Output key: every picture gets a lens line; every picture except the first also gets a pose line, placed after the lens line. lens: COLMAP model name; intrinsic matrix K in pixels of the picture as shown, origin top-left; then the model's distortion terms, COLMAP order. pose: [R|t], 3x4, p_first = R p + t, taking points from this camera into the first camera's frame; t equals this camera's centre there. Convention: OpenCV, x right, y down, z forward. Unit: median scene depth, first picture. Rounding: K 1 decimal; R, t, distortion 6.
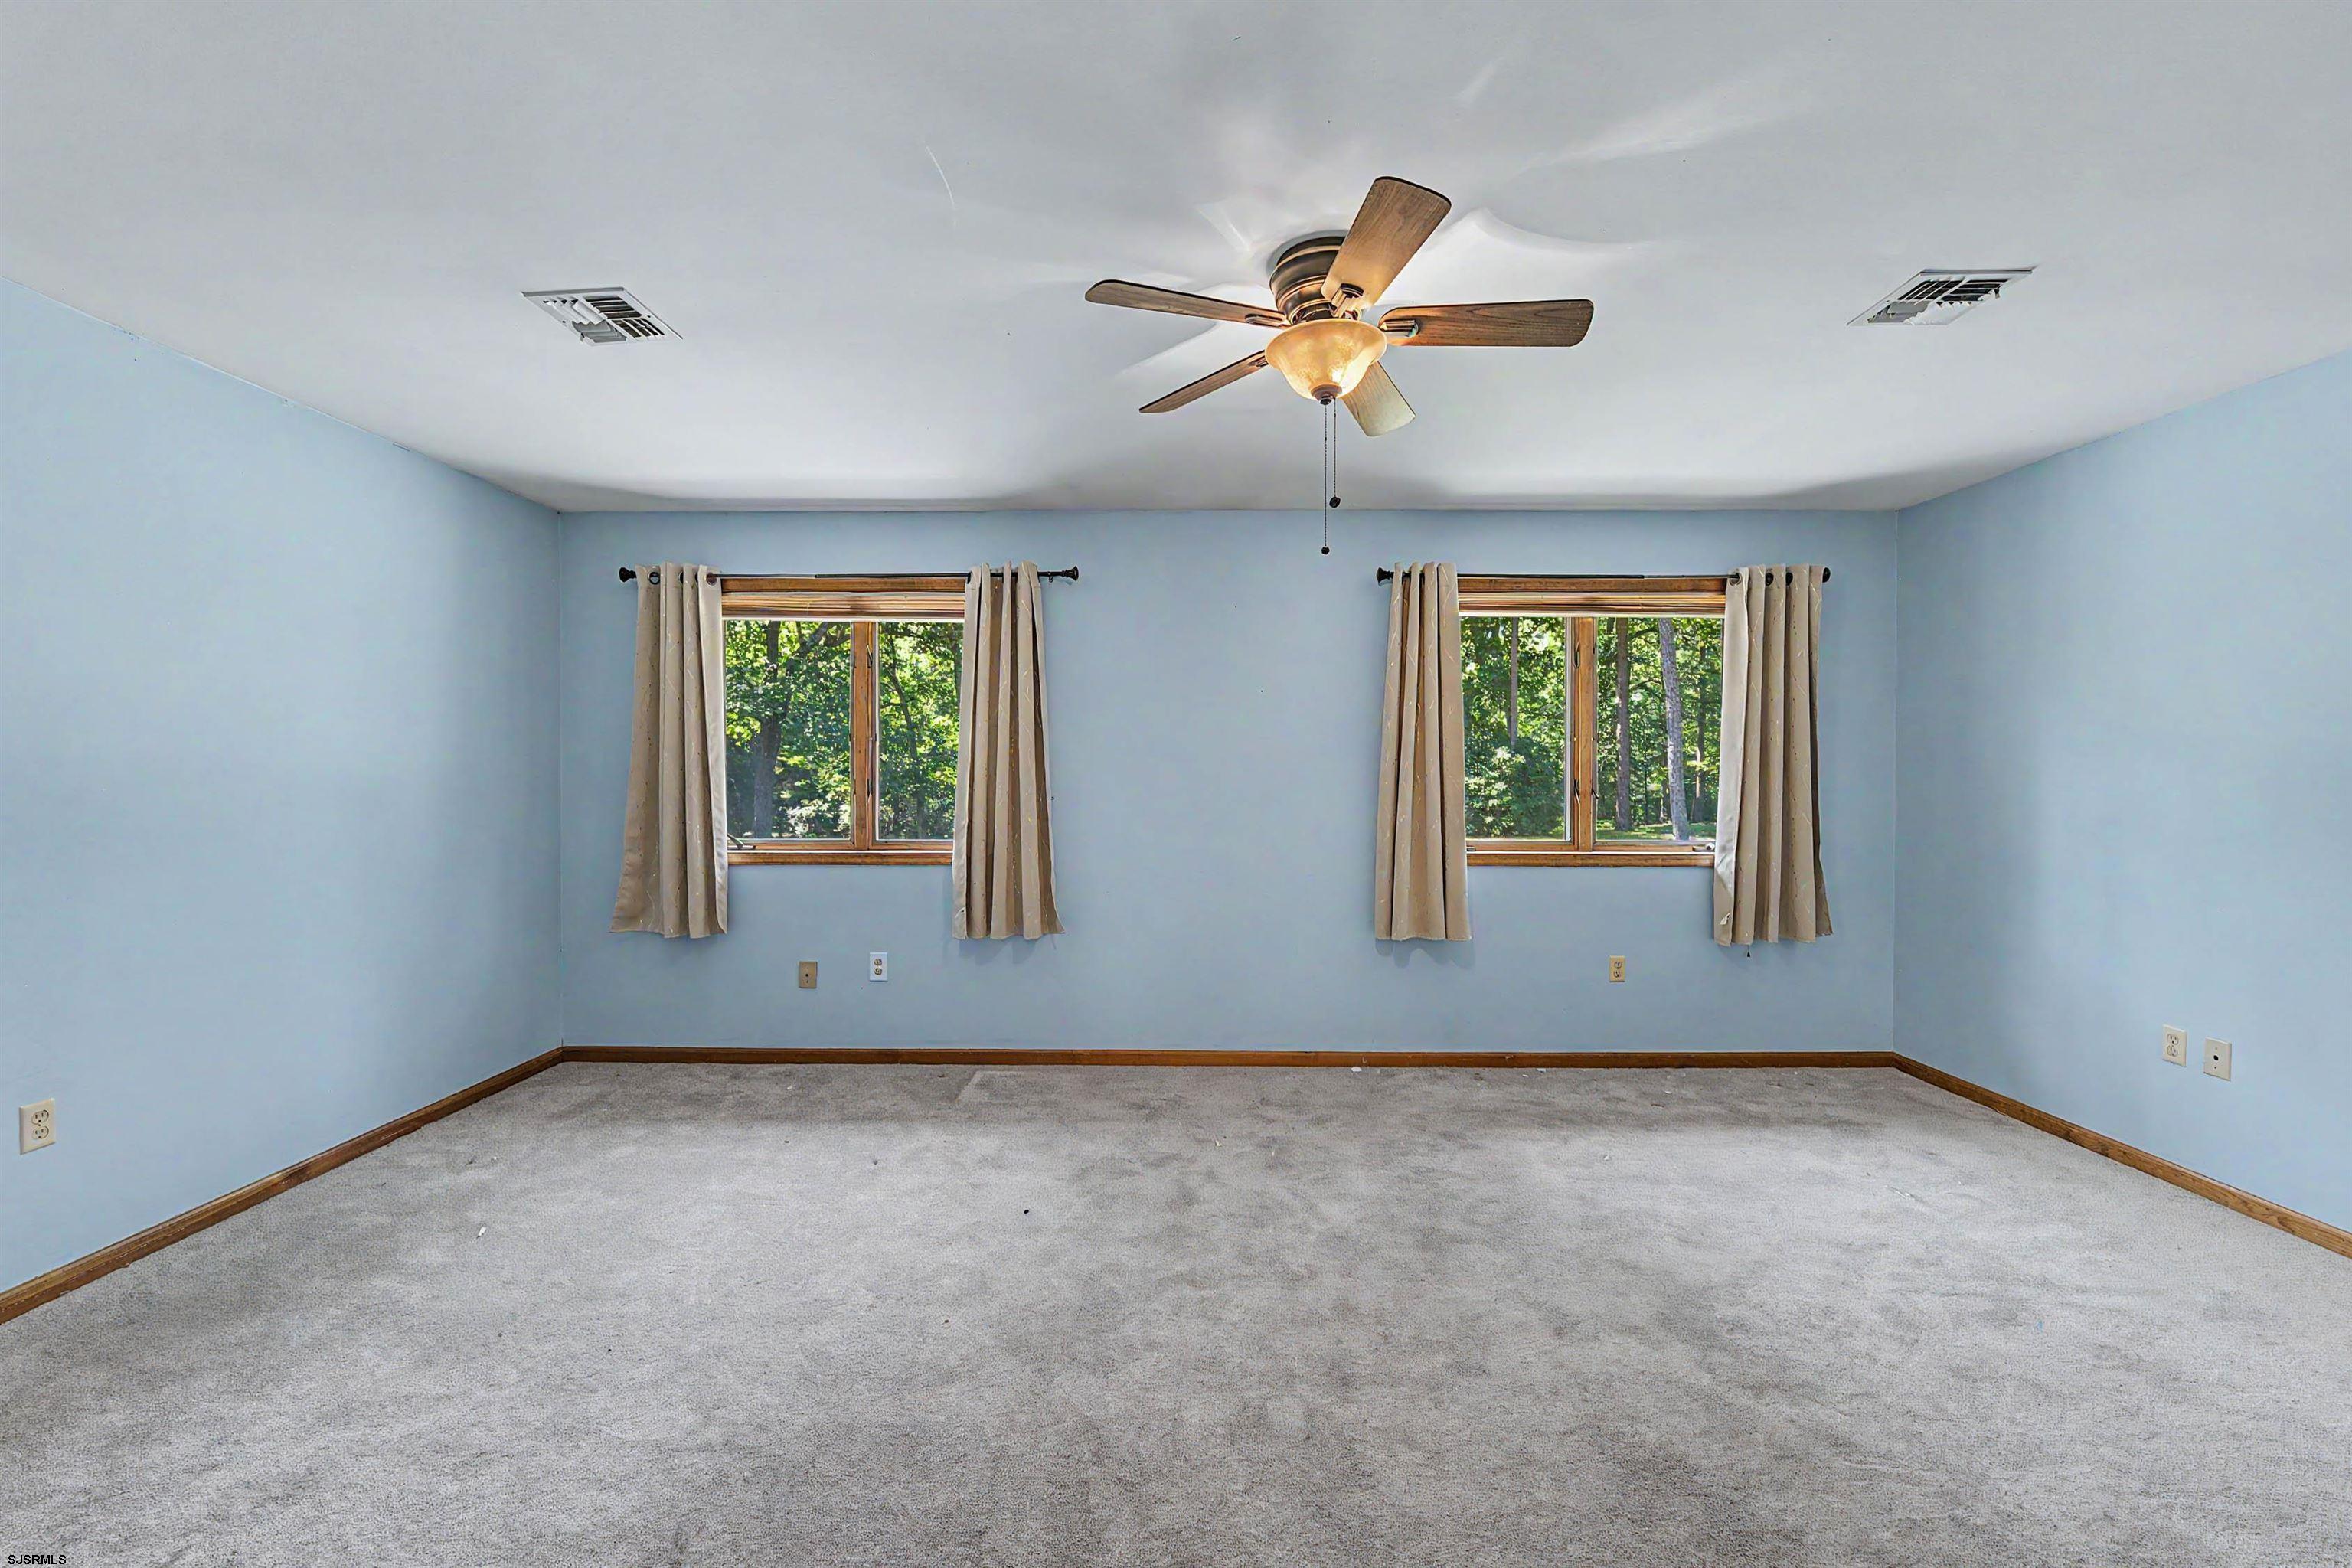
lens RADIAL K [[959.3, 0, 1176.0], [0, 959.3, 784.0], [0, 0, 1]] dist [0.000190, 0.000074]
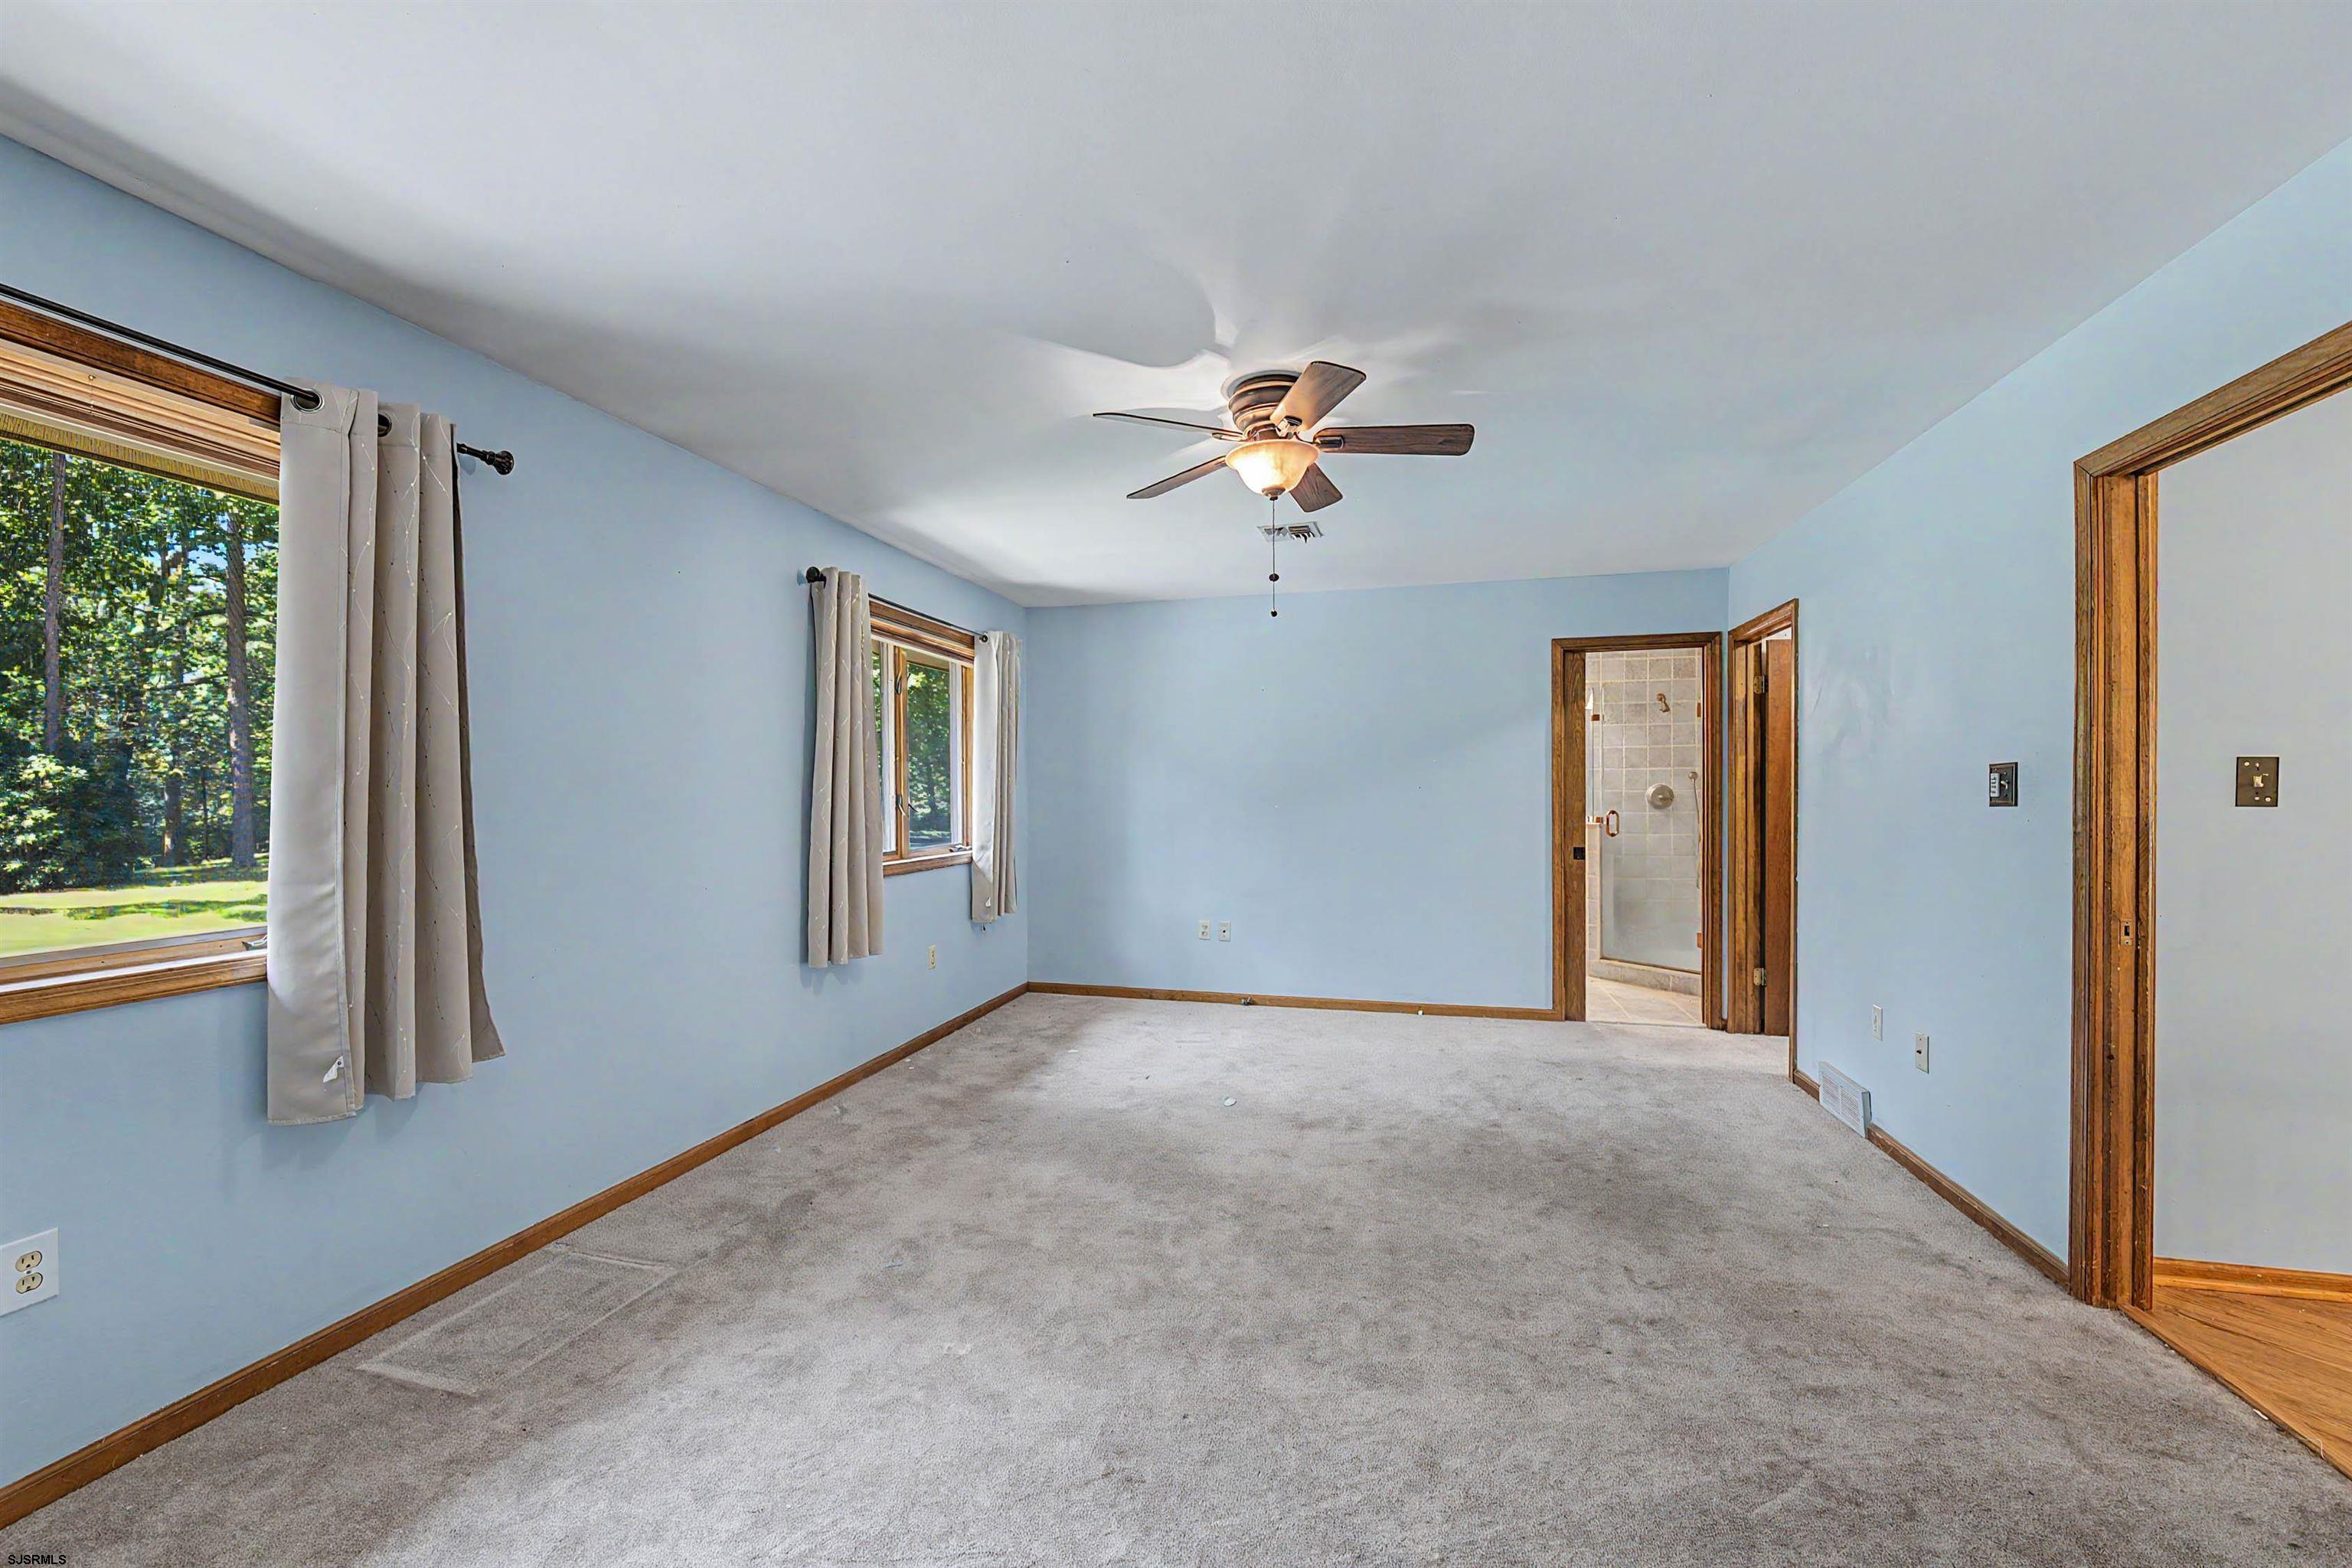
lens RADIAL K [[953.3, 0, 1176.0], [0, 953.3, 784.0], [0, 0, 1]] dist [-0.000350, 0.000240]
pose [[0.228925, 0.005103, 0.973431, -0.604548], [0.015252, 0.999845, -0.008829, -0.002015], [-0.973325, 0.016868, 0.228811, 0.449187]]
